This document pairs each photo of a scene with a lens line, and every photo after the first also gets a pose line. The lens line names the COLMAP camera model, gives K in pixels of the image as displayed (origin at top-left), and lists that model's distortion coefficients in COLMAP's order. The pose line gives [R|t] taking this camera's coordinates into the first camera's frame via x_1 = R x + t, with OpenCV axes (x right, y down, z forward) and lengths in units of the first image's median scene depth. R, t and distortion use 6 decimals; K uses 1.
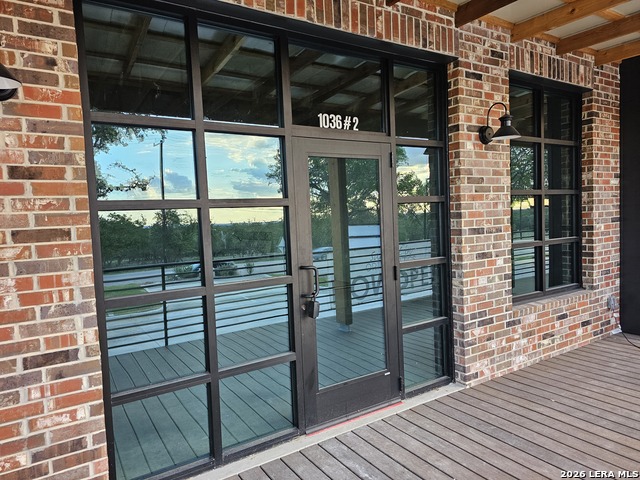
lens RADIAL K [[428.2, 0, 319.0], [0, 428.2, 242.7], [0, 0, 1]] dist [0.025506, -0.000224]
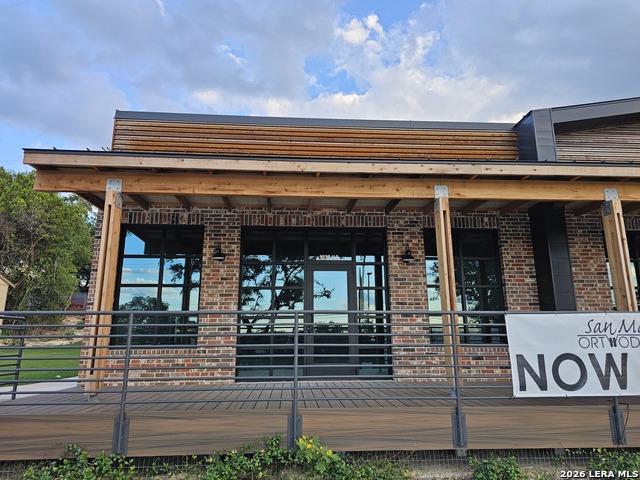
lens RADIAL K [[428.2, 0, 321.0], [0, 428.2, 240.6], [0, 0, 1]] dist [0.025506, -0.000224]
pose [[0.878562, -0.069165, -0.472594, 1.048748], [-0.059862, 0.965713, -0.252618, 0.232736], [0.473863, 0.250231, 0.844298, -1.047136]]
